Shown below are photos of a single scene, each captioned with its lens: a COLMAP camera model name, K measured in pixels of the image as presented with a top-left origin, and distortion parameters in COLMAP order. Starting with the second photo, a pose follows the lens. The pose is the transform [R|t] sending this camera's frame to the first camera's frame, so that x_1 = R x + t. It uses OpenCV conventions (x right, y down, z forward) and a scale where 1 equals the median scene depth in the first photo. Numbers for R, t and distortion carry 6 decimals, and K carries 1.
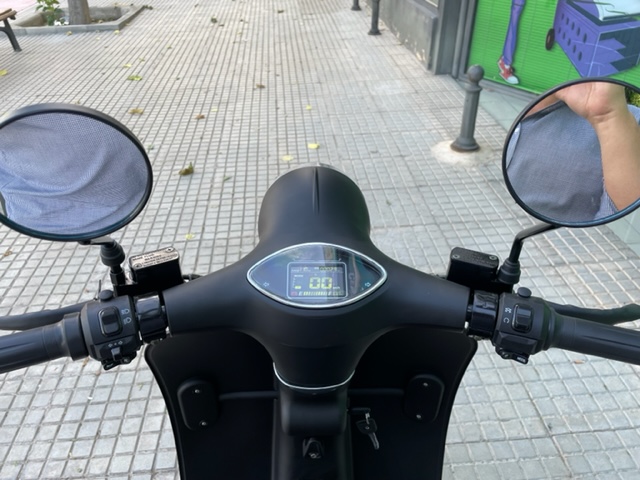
lens RADIAL K [[481.1, 0, 316.1], [0, 481.1, 243.4], [0, 0, 1]] dist [0.061490, -0.086688]
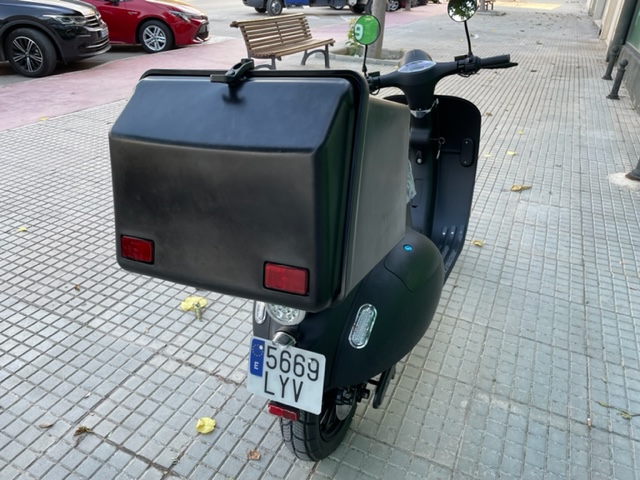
lens RADIAL K [[481.1, 0, 323.2], [0, 481.1, 231.0], [0, 0, 1]] dist [0.061490, -0.086688]
pose [[0.870653, 0.274266, -0.408340, 0.087504], [-0.325319, 0.943713, -0.059781, 0.146335], [0.368960, 0.184889, 0.910870, -0.213972]]
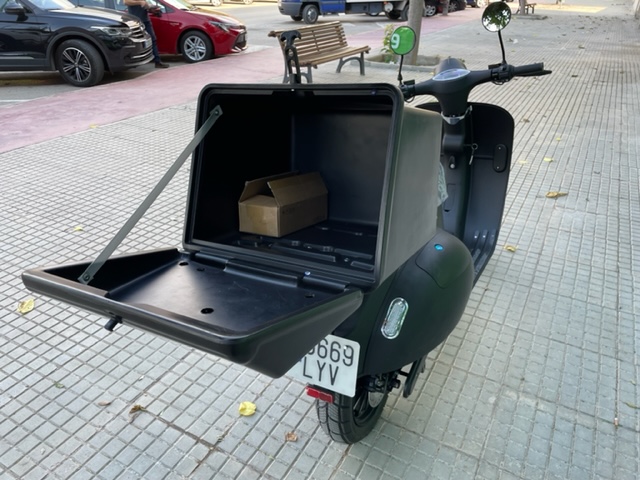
lens RADIAL K [[481.1, 0, 319.1], [0, 481.1, 239.2], [0, 0, 1]] dist [0.061490, -0.086688]
pose [[0.833780, 0.288079, -0.470979, 0.095223], [-0.342775, 0.938853, -0.032560, 0.152655], [0.432800, 0.188588, 0.881543, -0.232157]]
